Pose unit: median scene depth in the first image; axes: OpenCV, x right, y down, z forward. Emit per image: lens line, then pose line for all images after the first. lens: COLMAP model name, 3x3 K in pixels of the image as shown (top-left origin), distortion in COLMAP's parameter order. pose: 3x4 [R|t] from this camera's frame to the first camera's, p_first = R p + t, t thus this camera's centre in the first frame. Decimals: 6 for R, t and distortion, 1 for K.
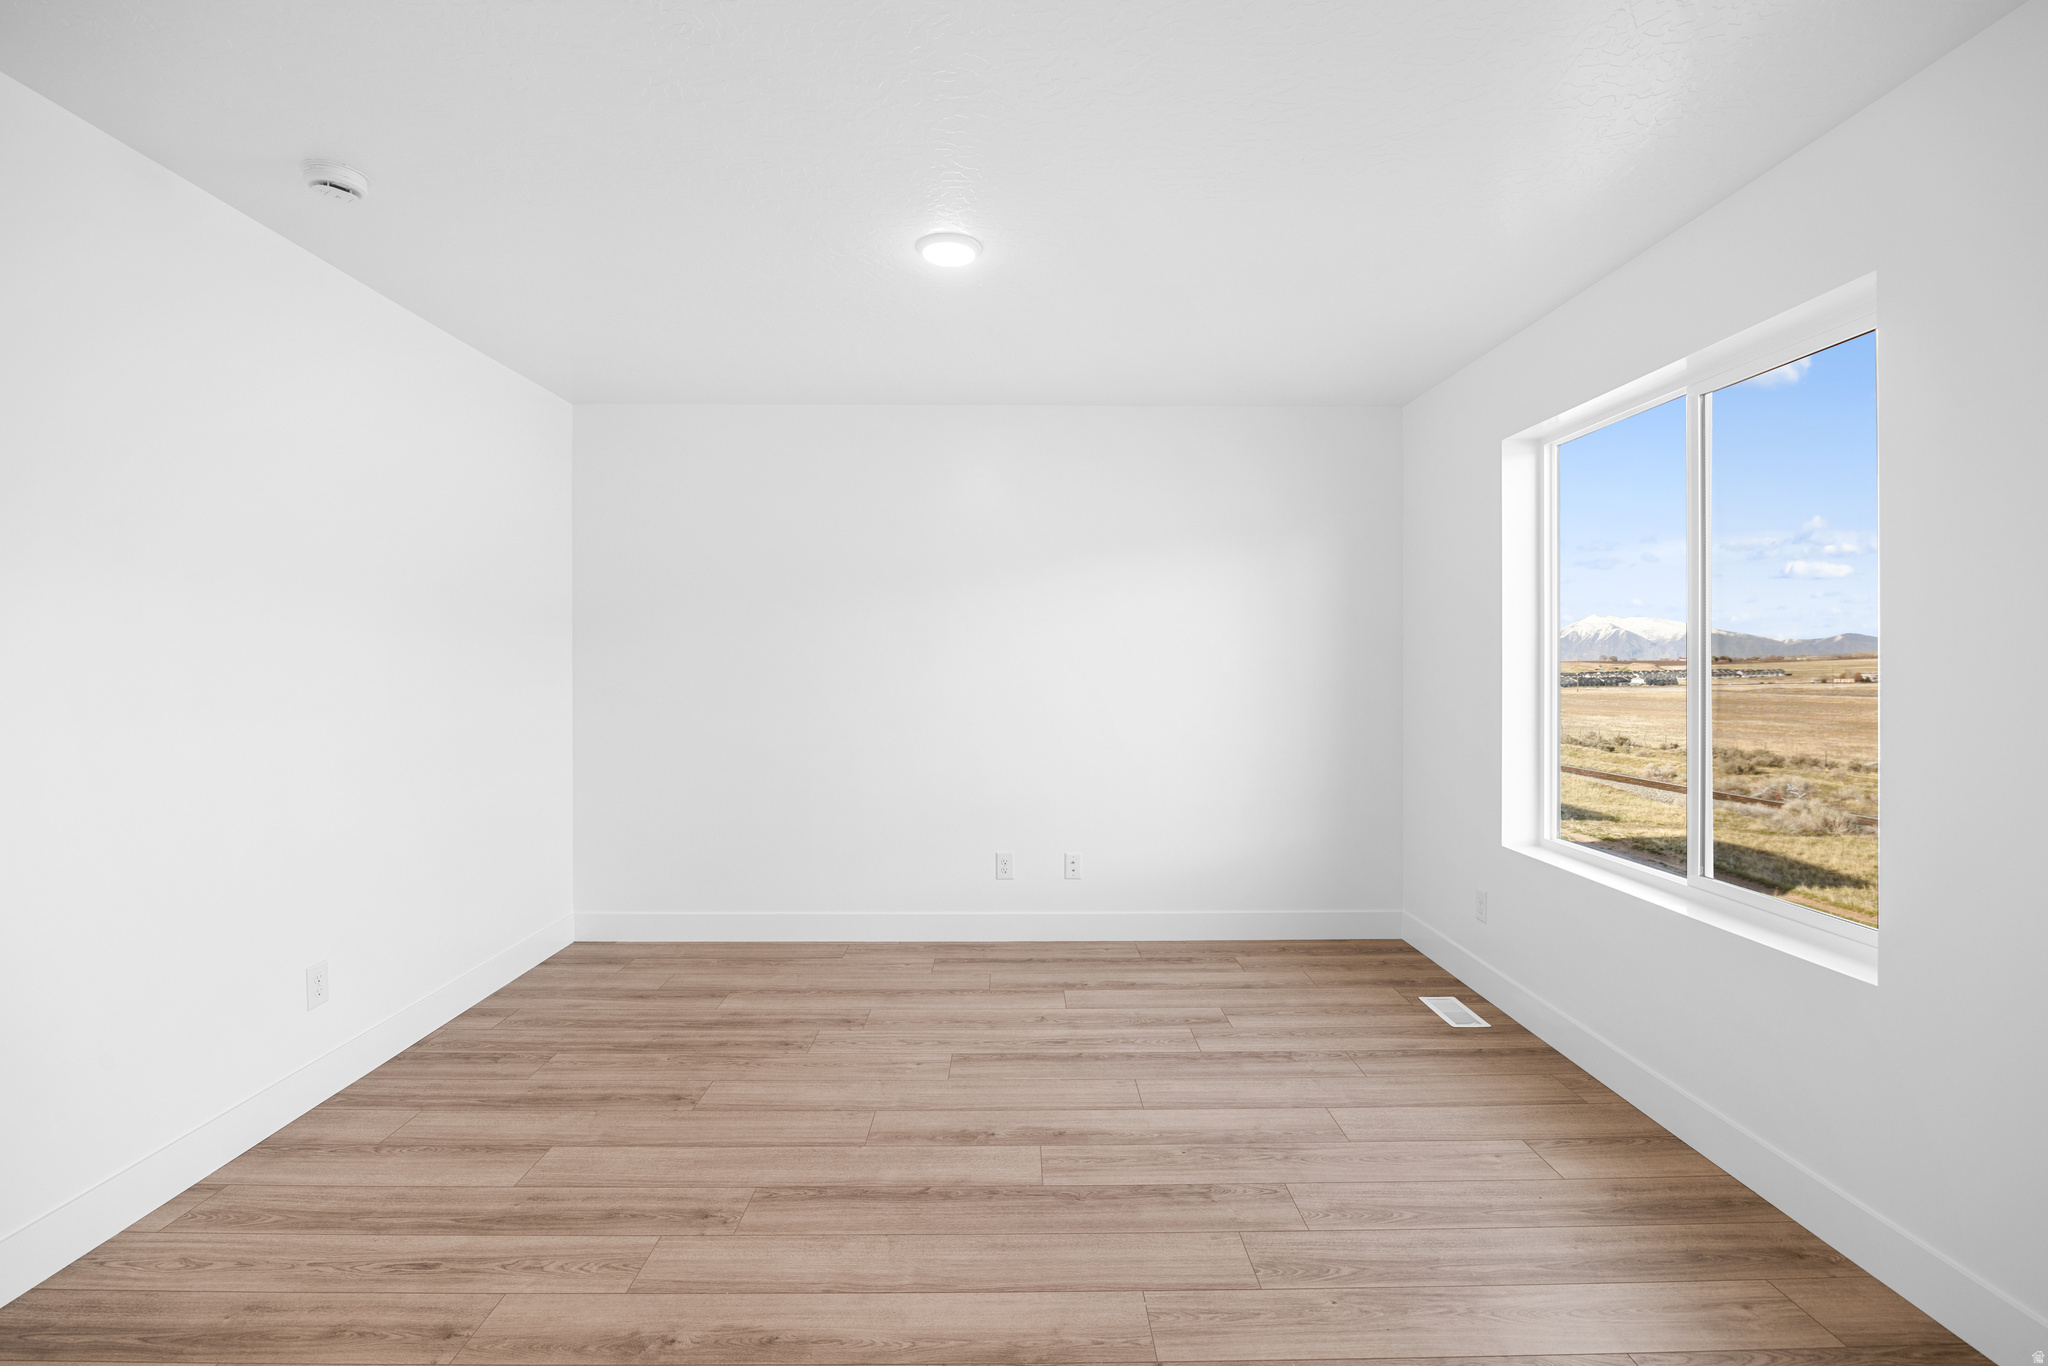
lens RADIAL K [[925.9, 0, 1024.0], [0, 925.9, 652.2], [0, 0, 1]] dist [-0.014828, 0.000423]
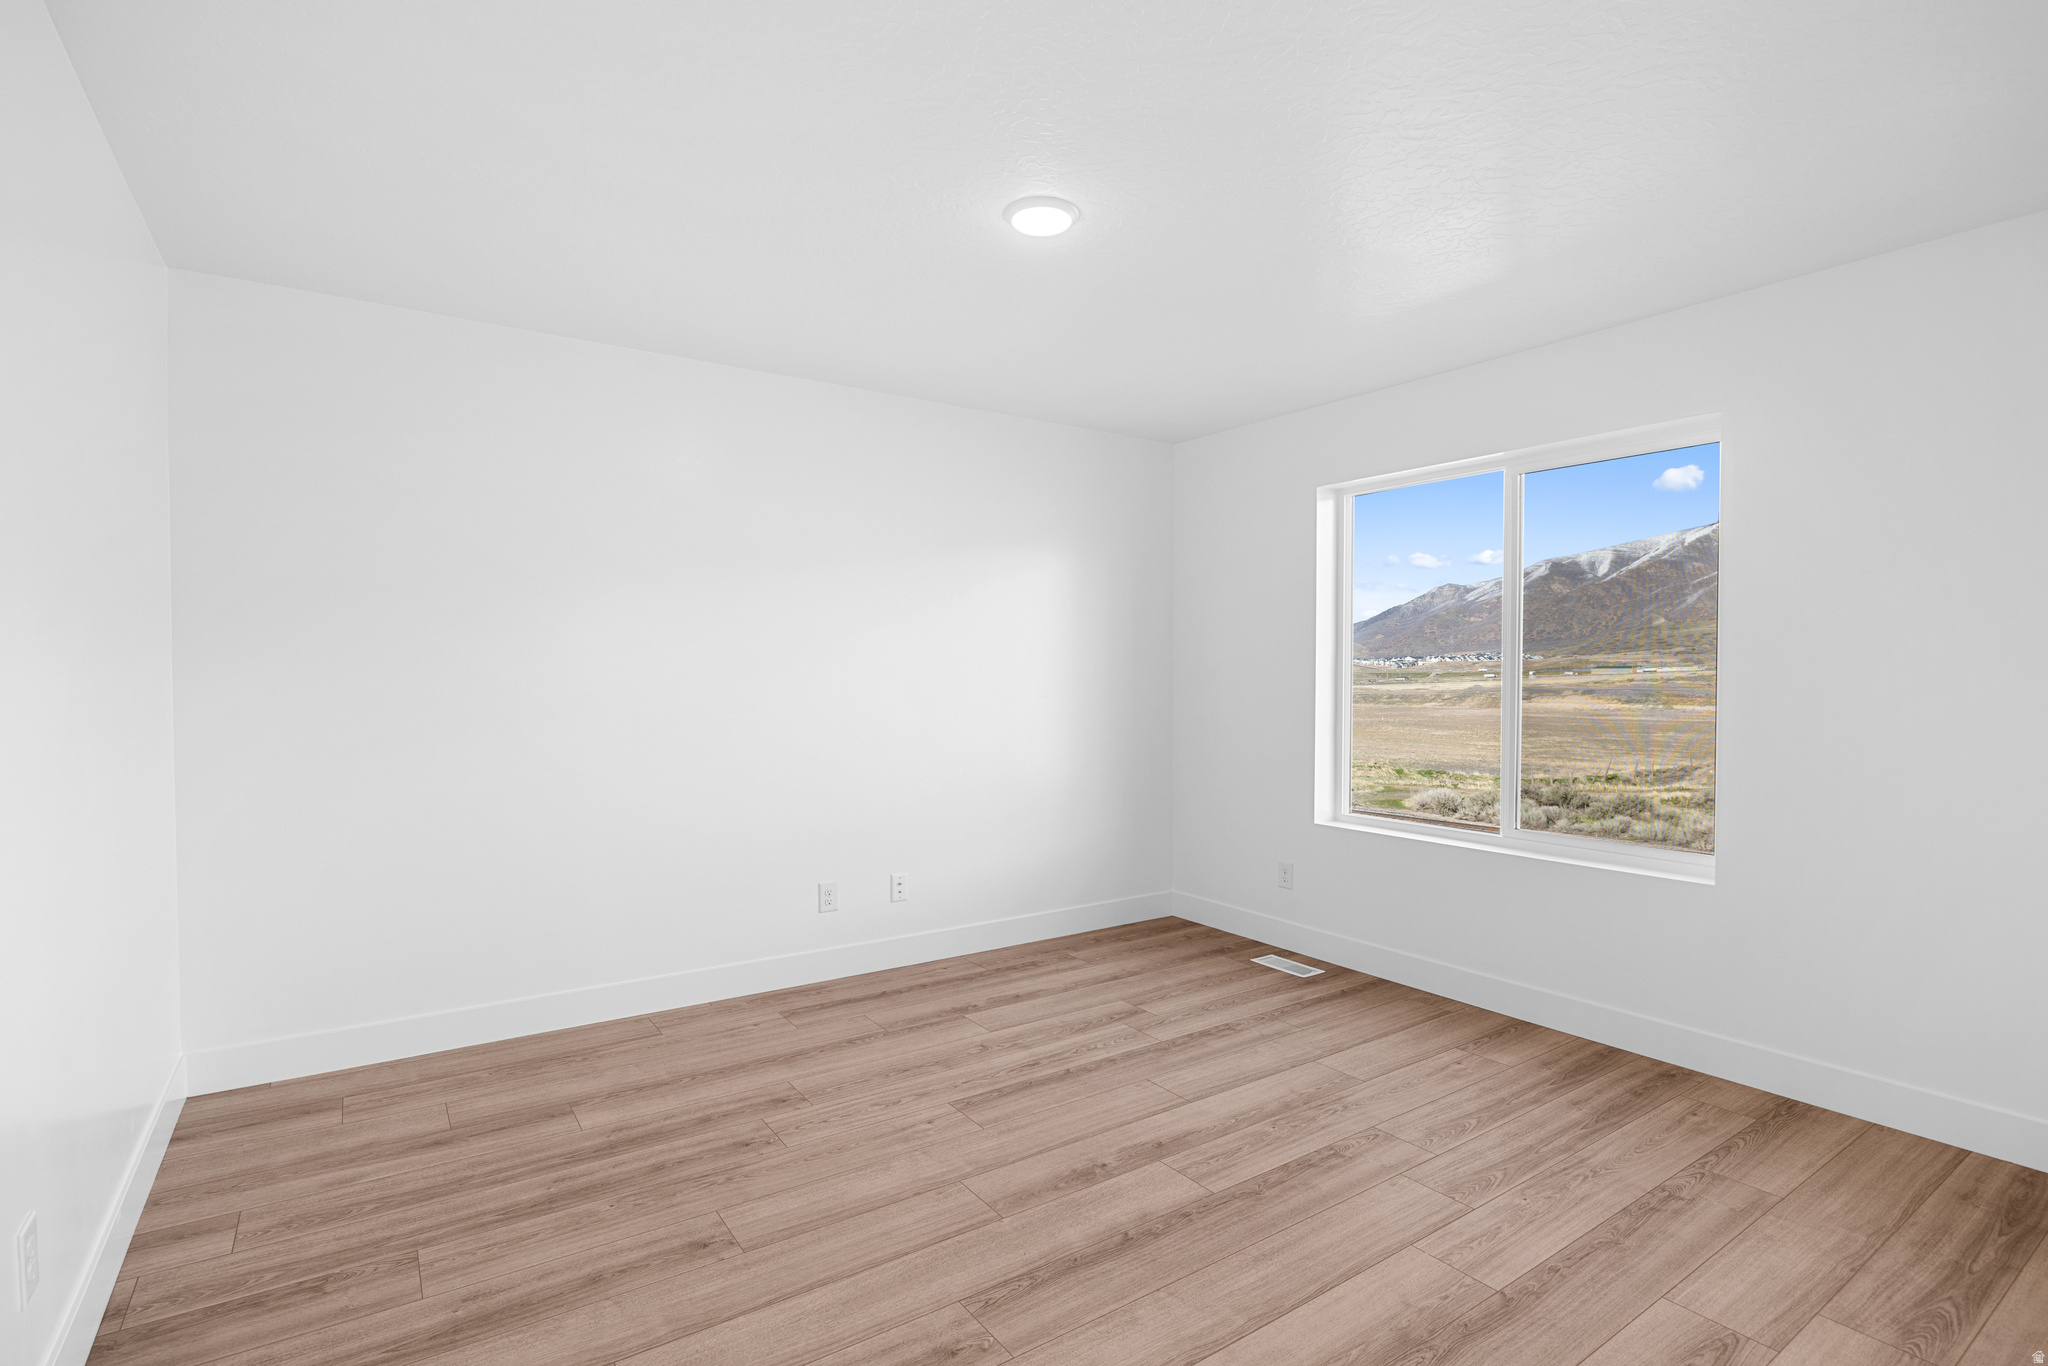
lens RADIAL K [[941.0, 0, 1015.8], [0, 941.0, 659.9], [0, 0, 1]] dist [-0.012541, 0.000449]
pose [[0.835957, 0.010316, 0.548698, -0.508721], [-0.009410, 0.999946, -0.004464, 0.007249], [-0.548714, -0.001431, 0.836009, 0.193956]]
